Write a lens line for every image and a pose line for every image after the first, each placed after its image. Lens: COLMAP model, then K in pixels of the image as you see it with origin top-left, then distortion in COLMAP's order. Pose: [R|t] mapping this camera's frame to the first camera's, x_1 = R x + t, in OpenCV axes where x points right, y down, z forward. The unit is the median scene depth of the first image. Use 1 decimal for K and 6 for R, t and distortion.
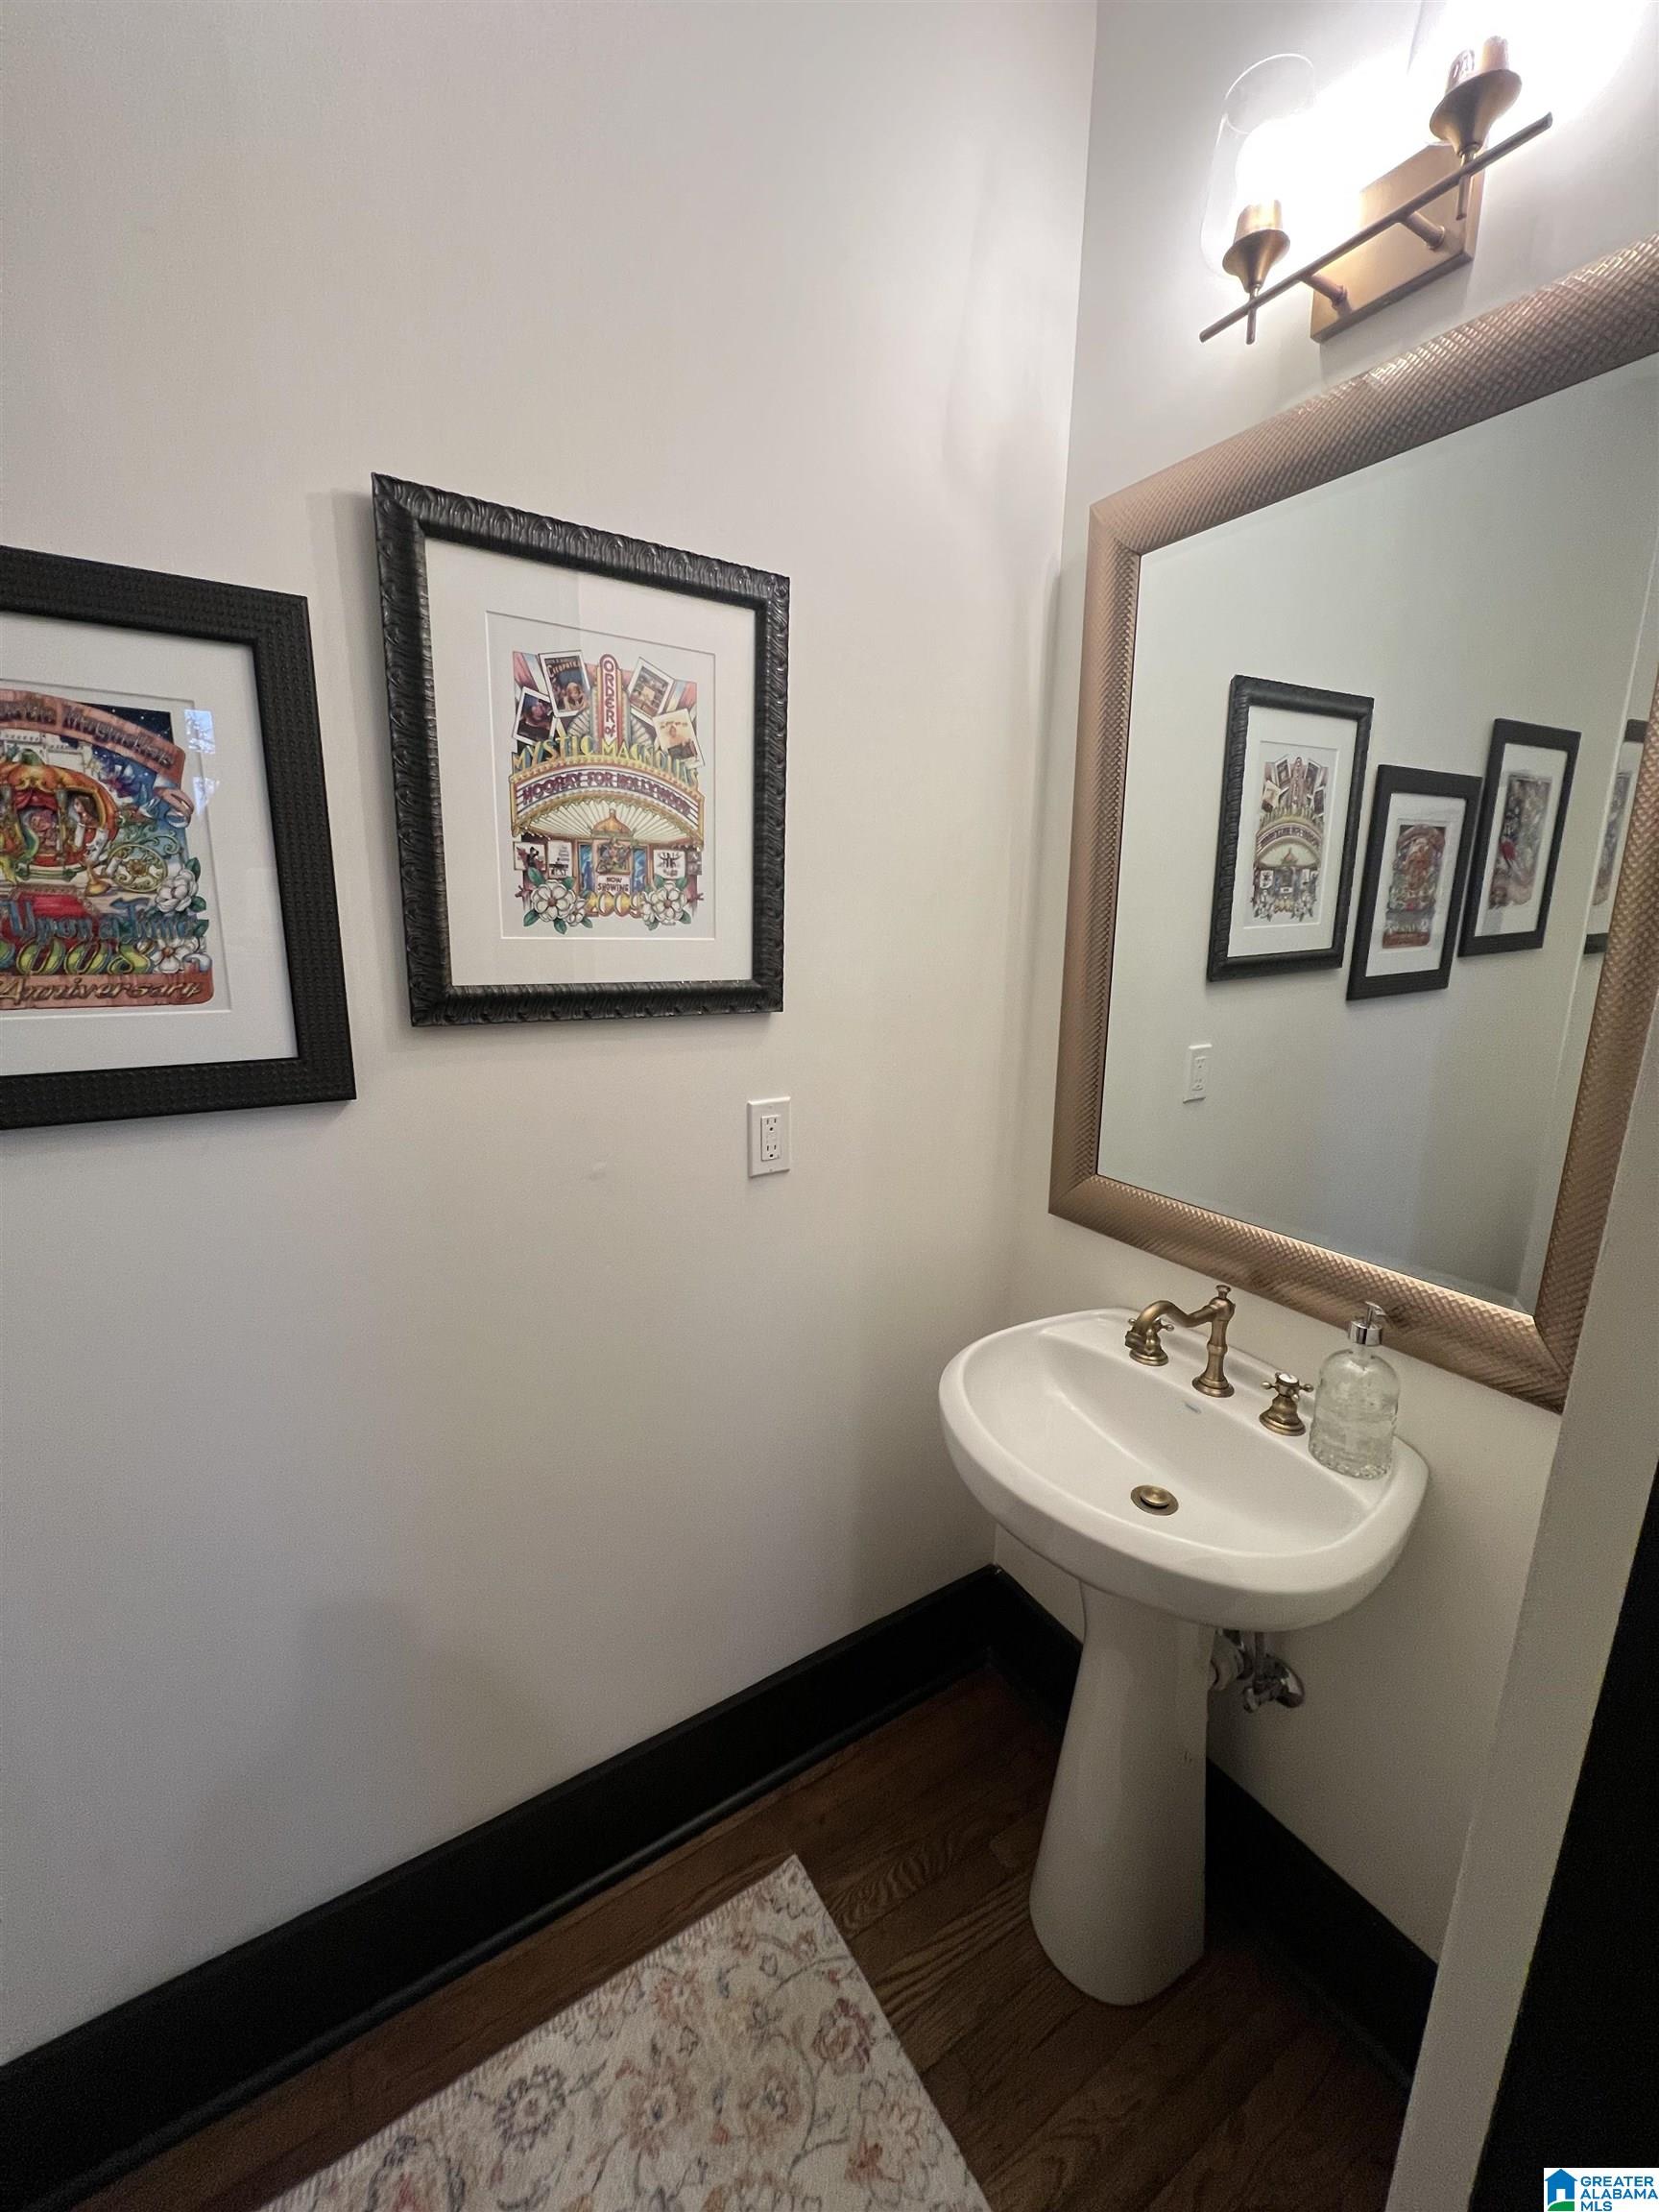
lens RADIAL K [[882.0, 0, 835.3], [0, 882.0, 1098.9], [0, 0, 1]] dist [-0.002393, 0.000856]
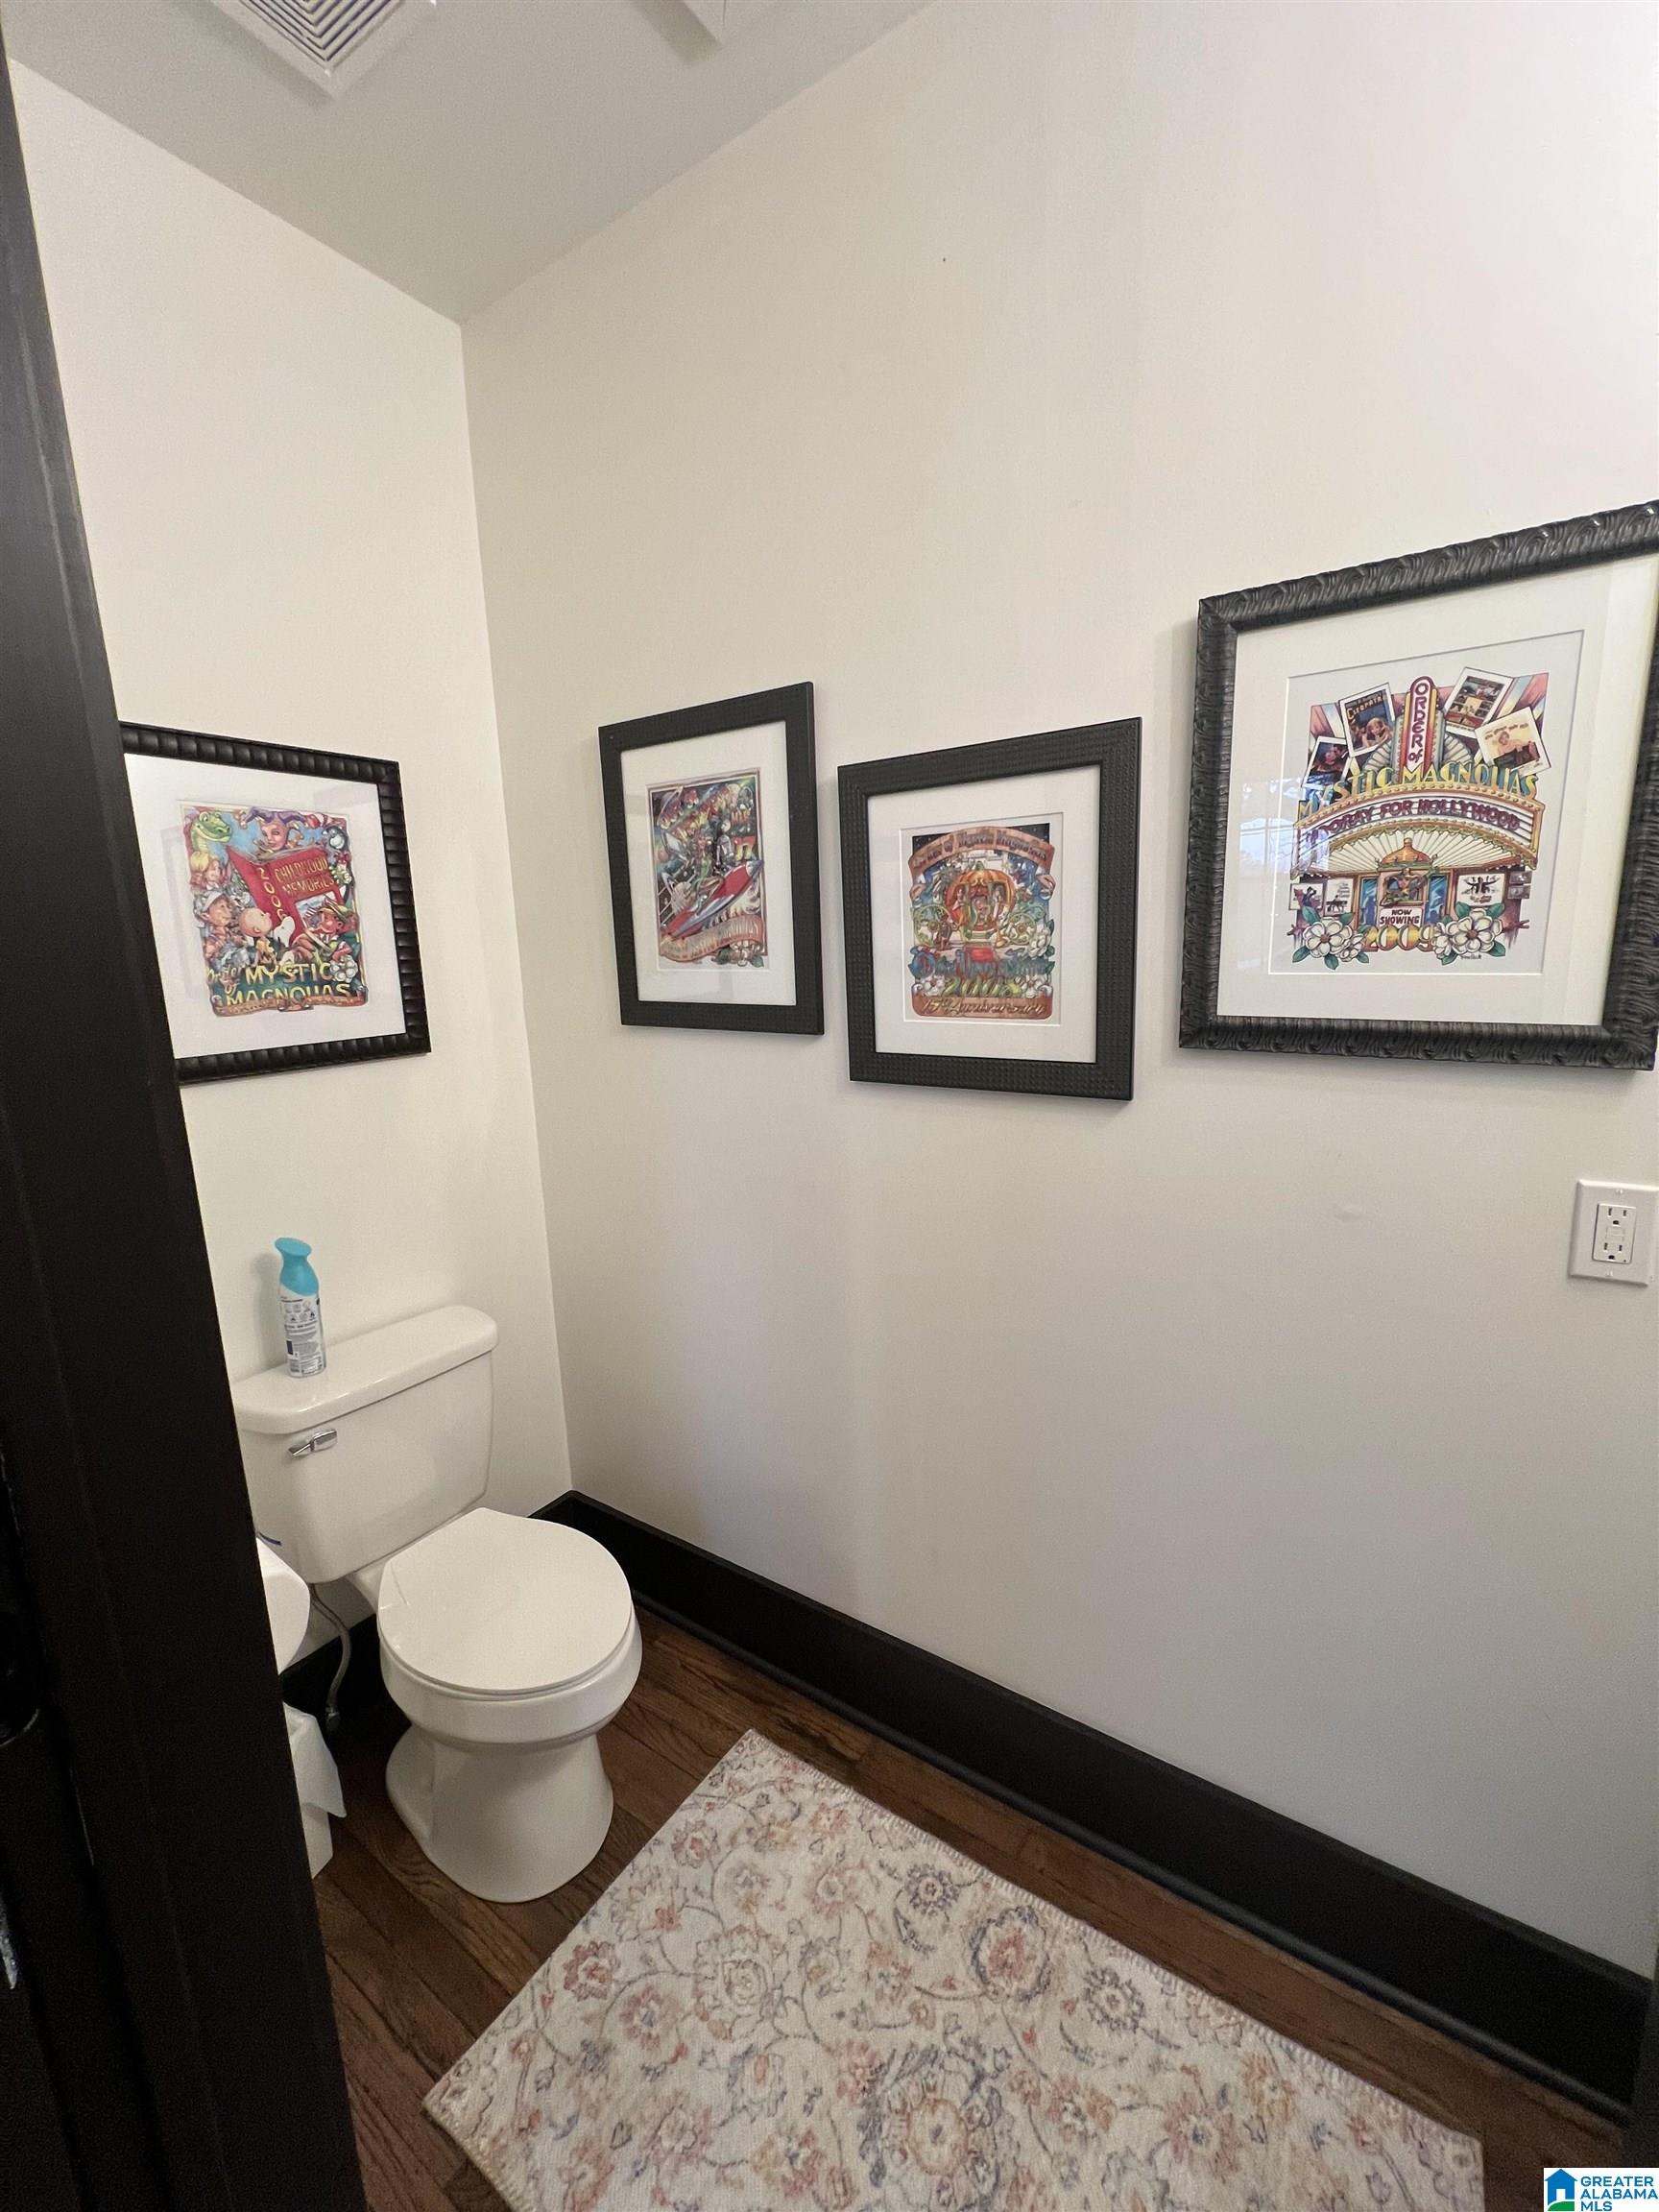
lens RADIAL K [[882.0, 0, 841.6], [0, 882.0, 1110.8], [0, 0, 1]] dist [-0.002393, 0.000856]
pose [[0.414930, 0.139175, -0.899146, 0.397179], [-0.158778, 0.984144, 0.079061, -0.018113], [0.895892, 0.109960, 0.430449, 0.078275]]
